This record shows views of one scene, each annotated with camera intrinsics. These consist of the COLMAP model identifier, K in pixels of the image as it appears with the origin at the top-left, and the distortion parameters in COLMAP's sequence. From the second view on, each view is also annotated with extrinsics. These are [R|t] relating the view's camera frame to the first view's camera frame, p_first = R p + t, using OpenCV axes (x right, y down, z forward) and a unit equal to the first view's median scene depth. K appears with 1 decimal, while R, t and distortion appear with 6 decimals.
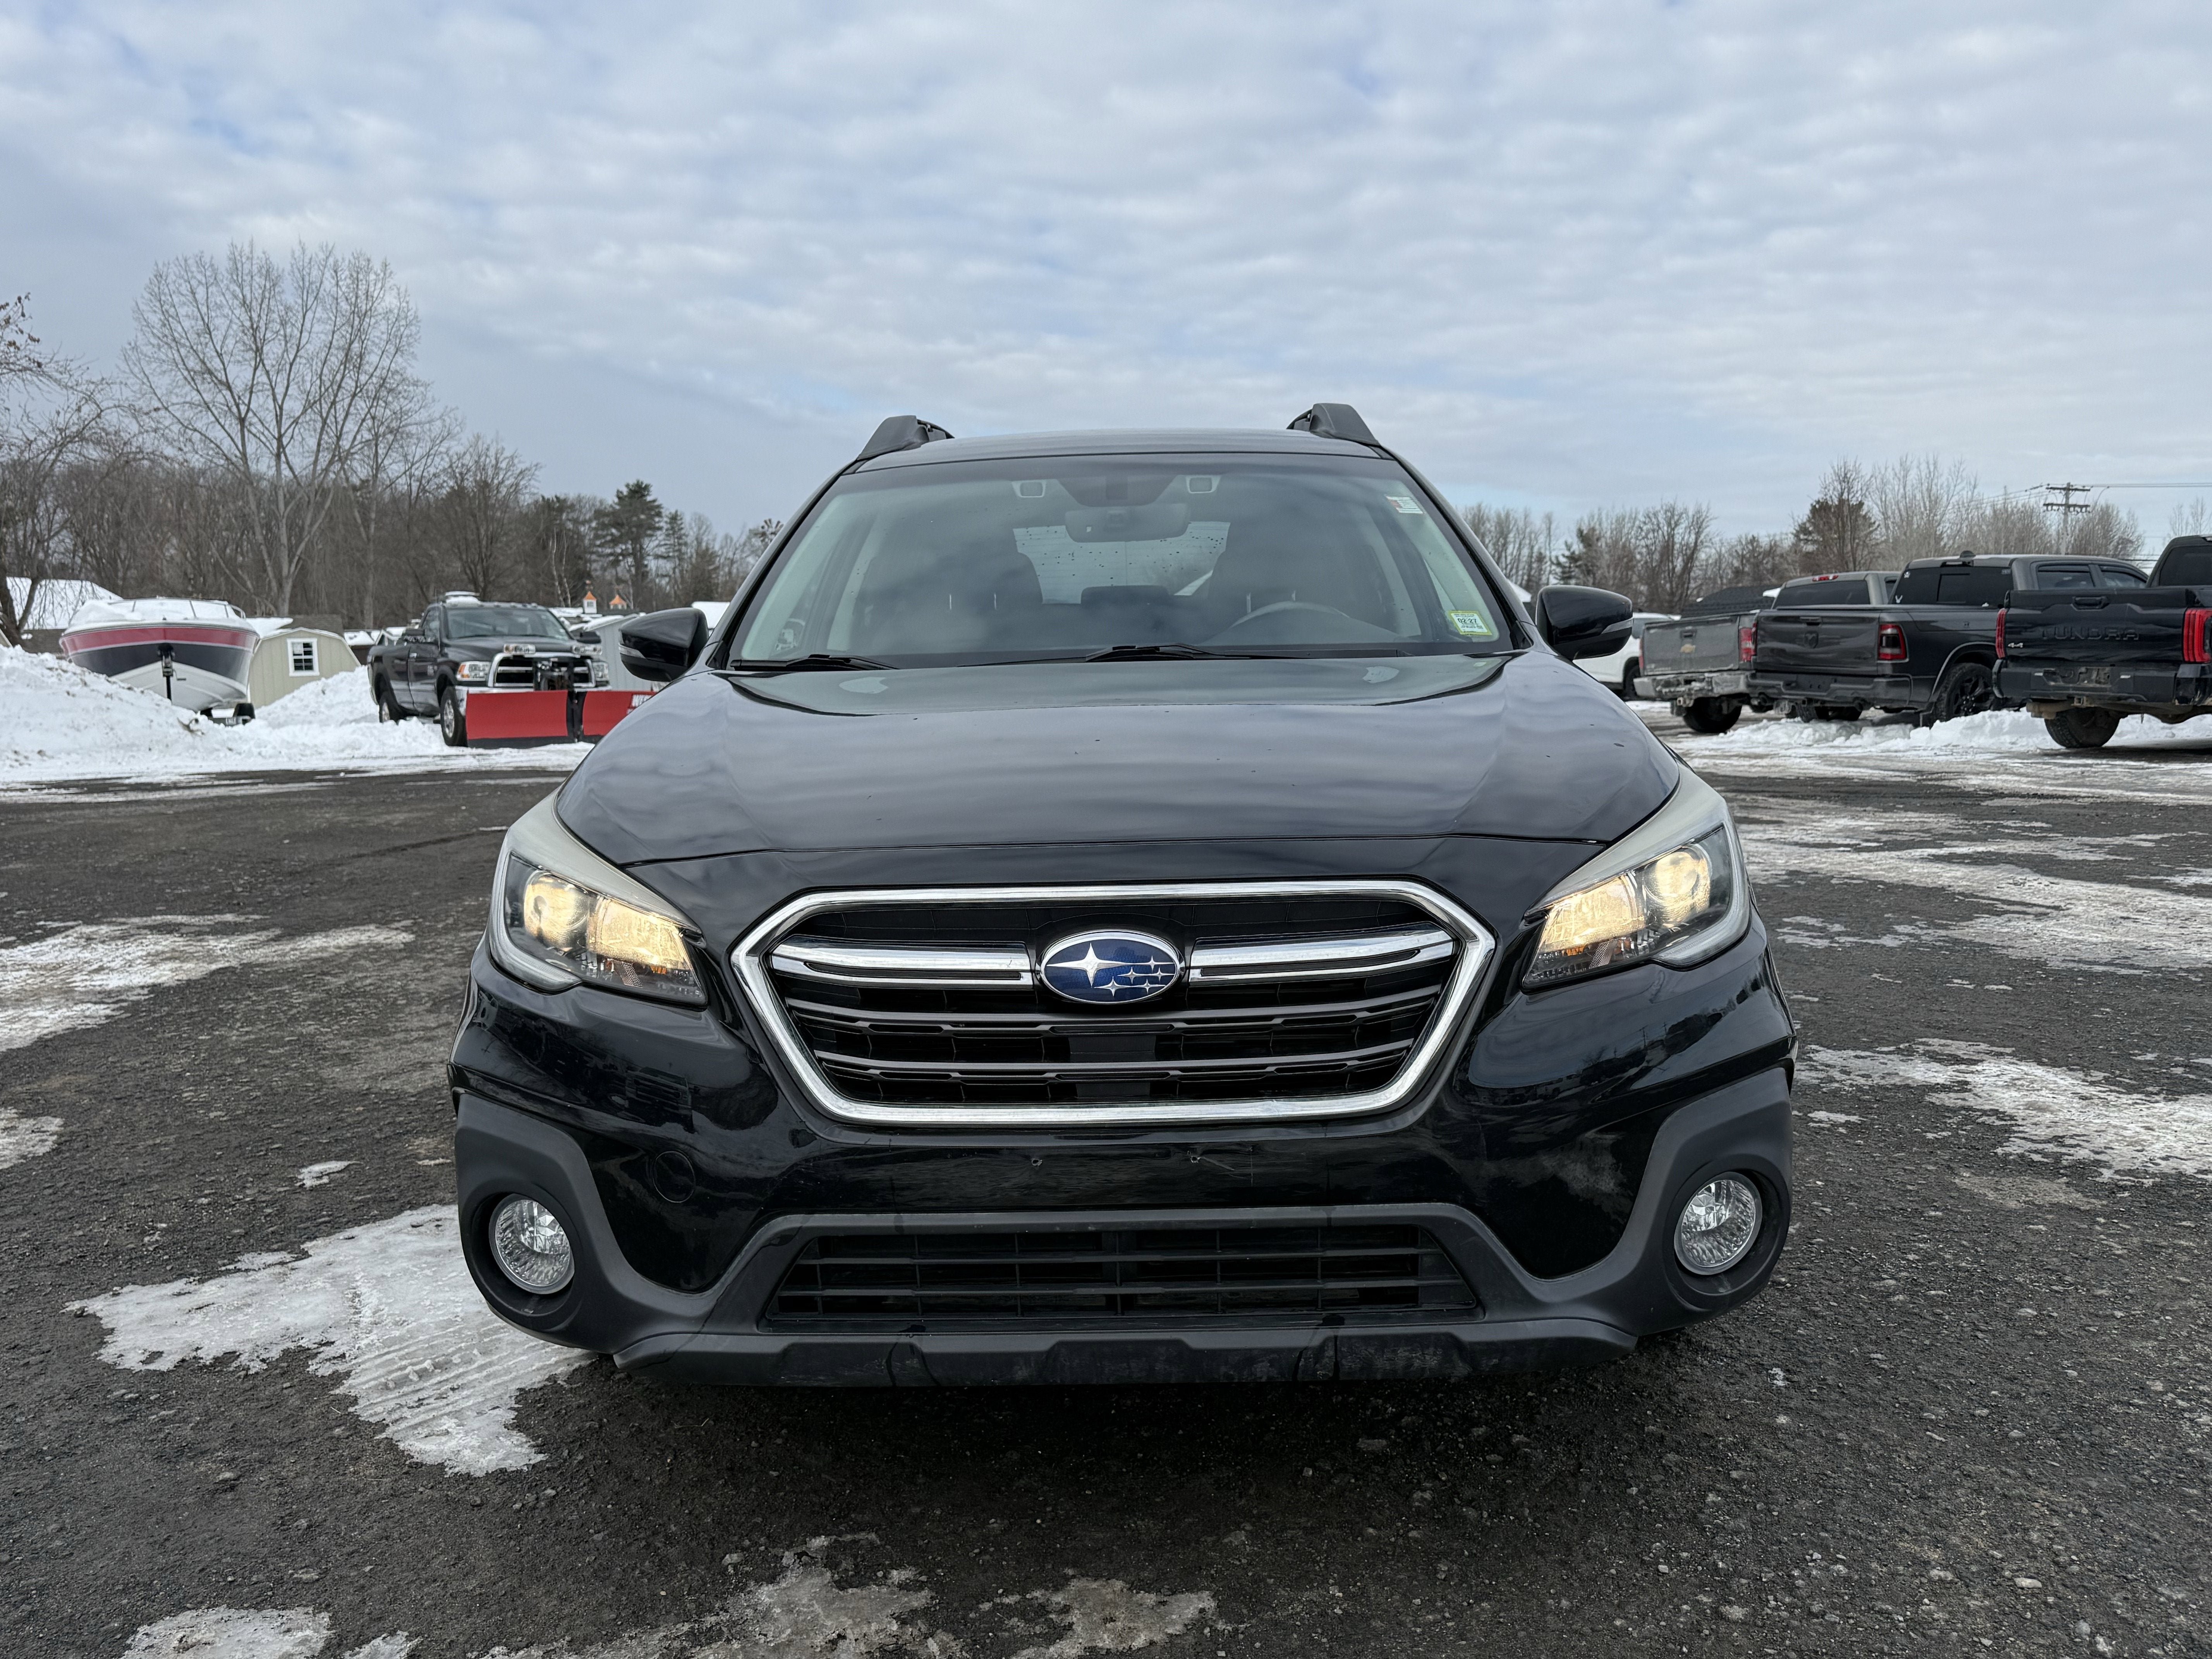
lens RADIAL K [[1885.9, 0, 1118.4], [0, 1885.9, 825.6], [0, 0, 1]] dist [0.024639, -0.042510]
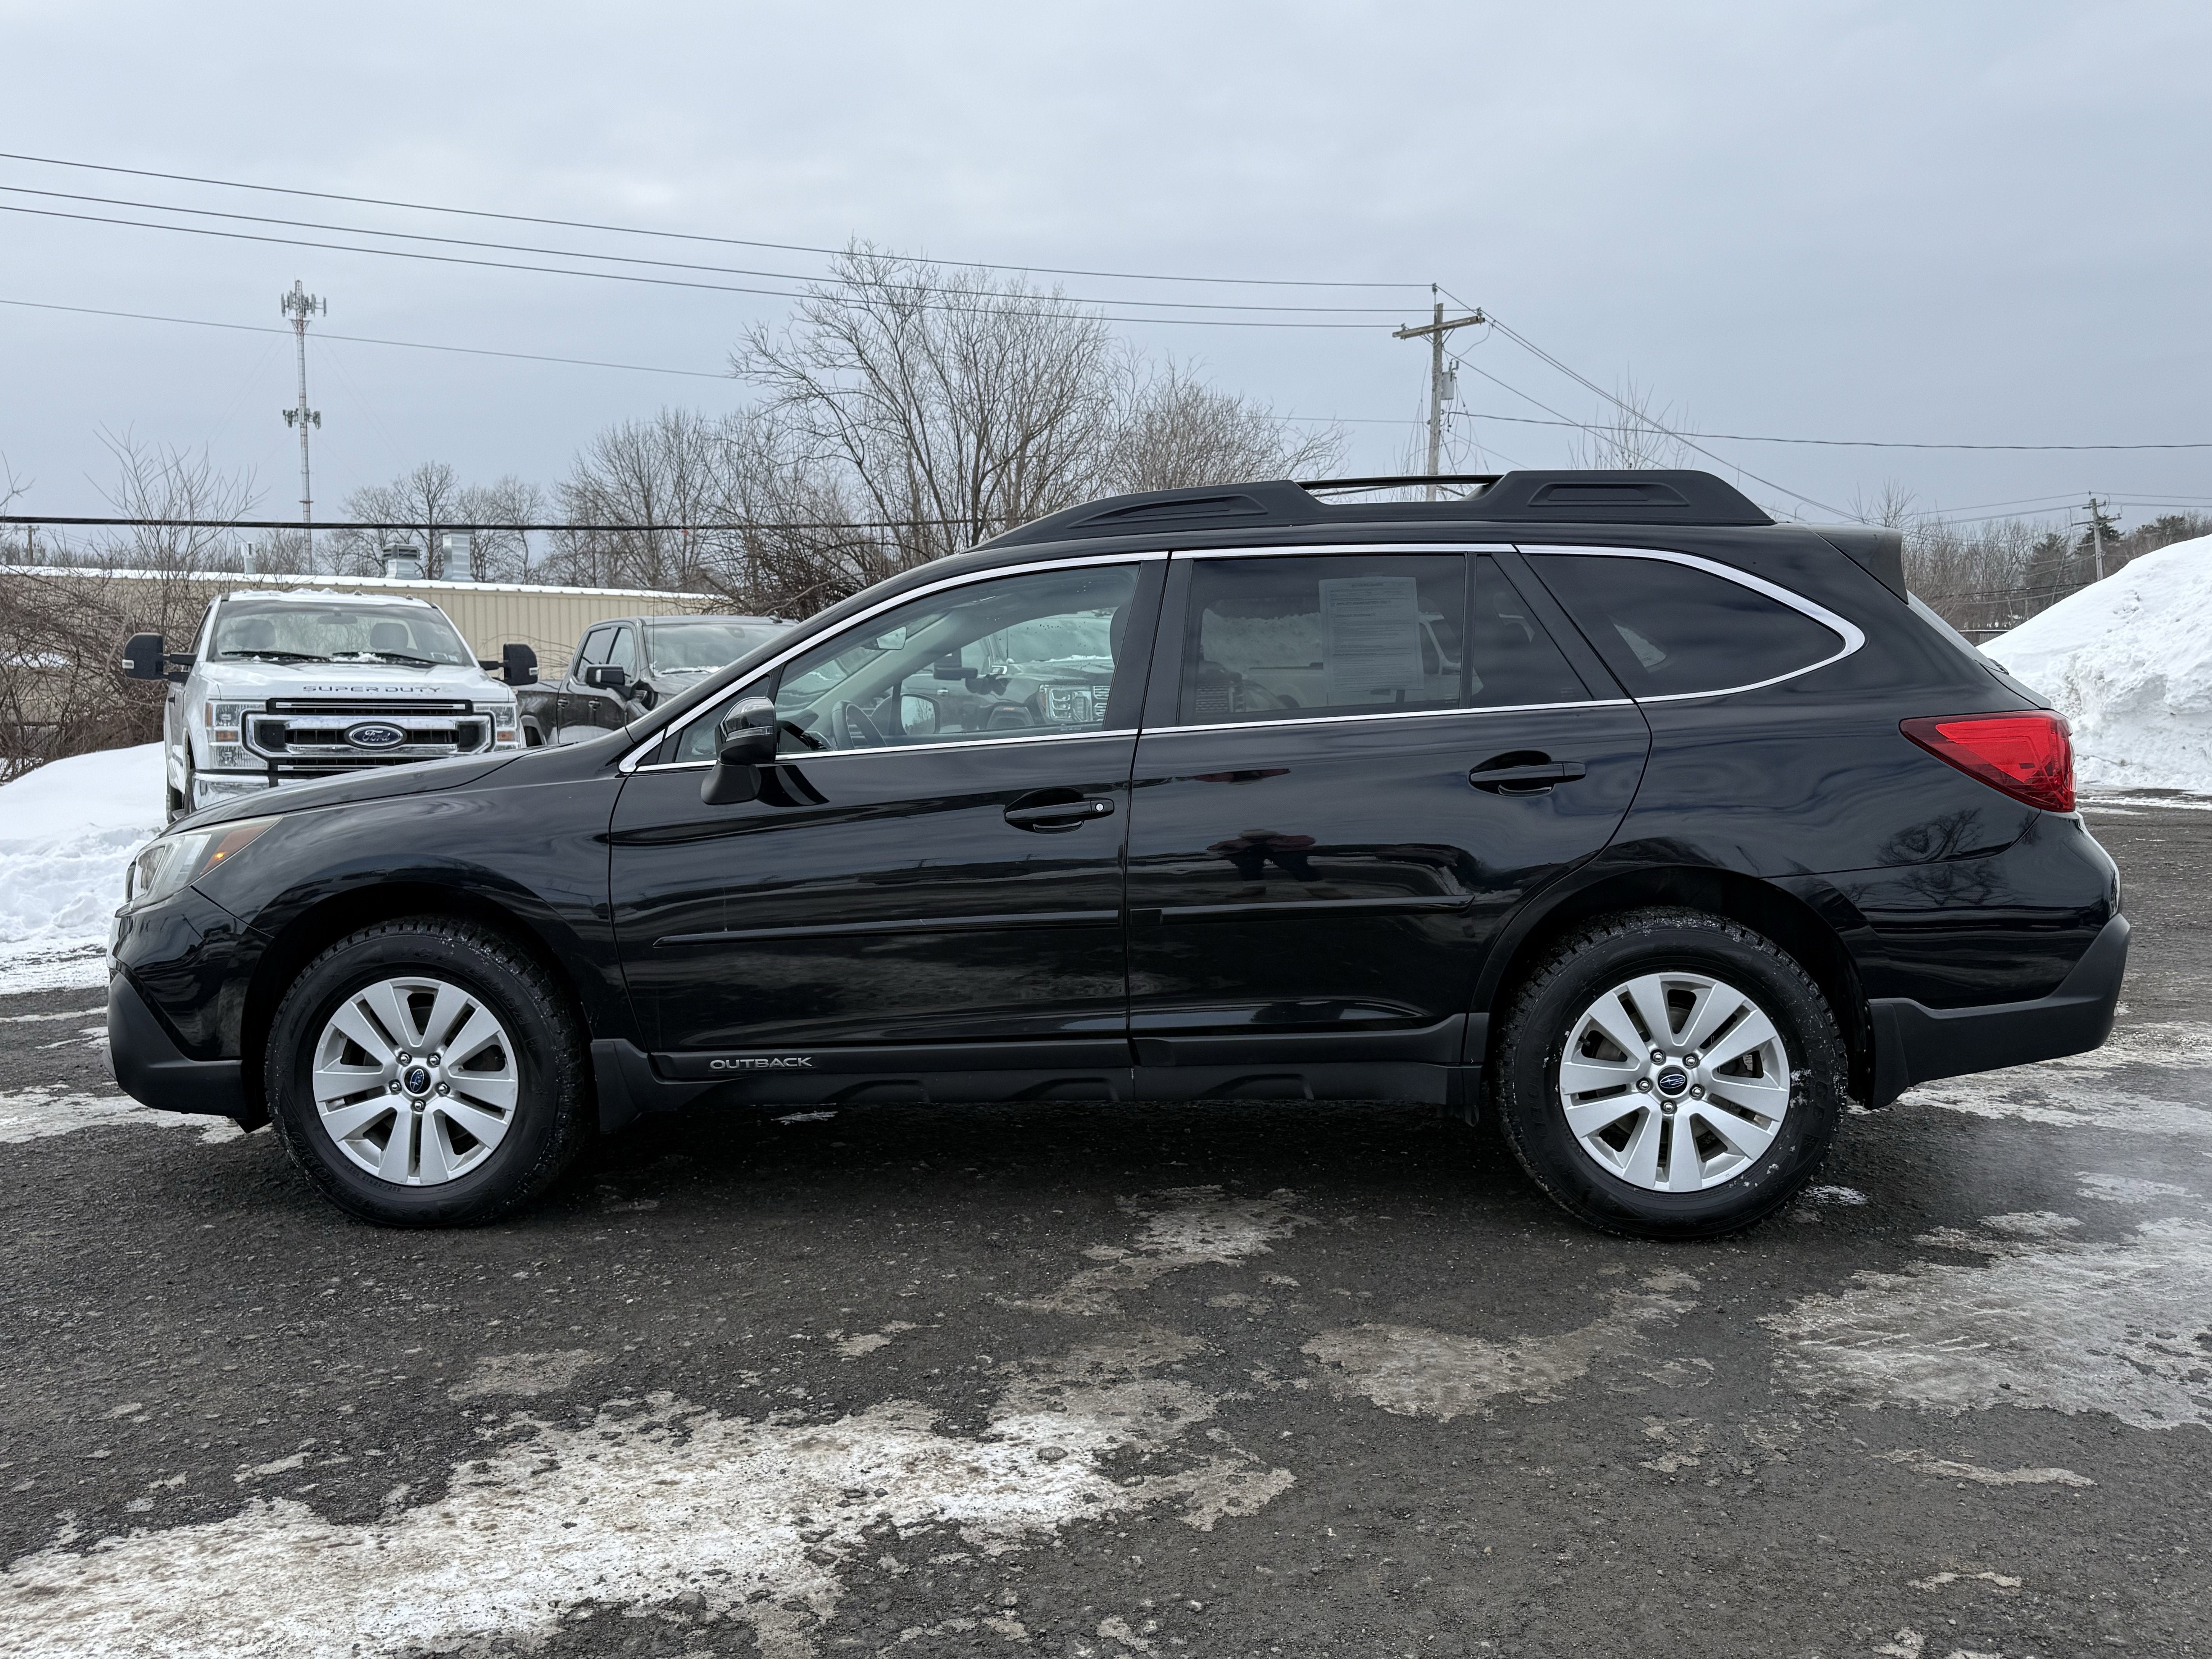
lens RADIAL K [[1885.9, 0, 1112.2], [0, 1885.9, 864.6], [0, 0, 1]] dist [0.024639, -0.042510]
pose [[-0.047864, 0.127983, -0.990621, 1.175902], [-0.109019, 0.985163, 0.132546, -0.168006], [0.992887, 0.114341, -0.033201, 1.145950]]
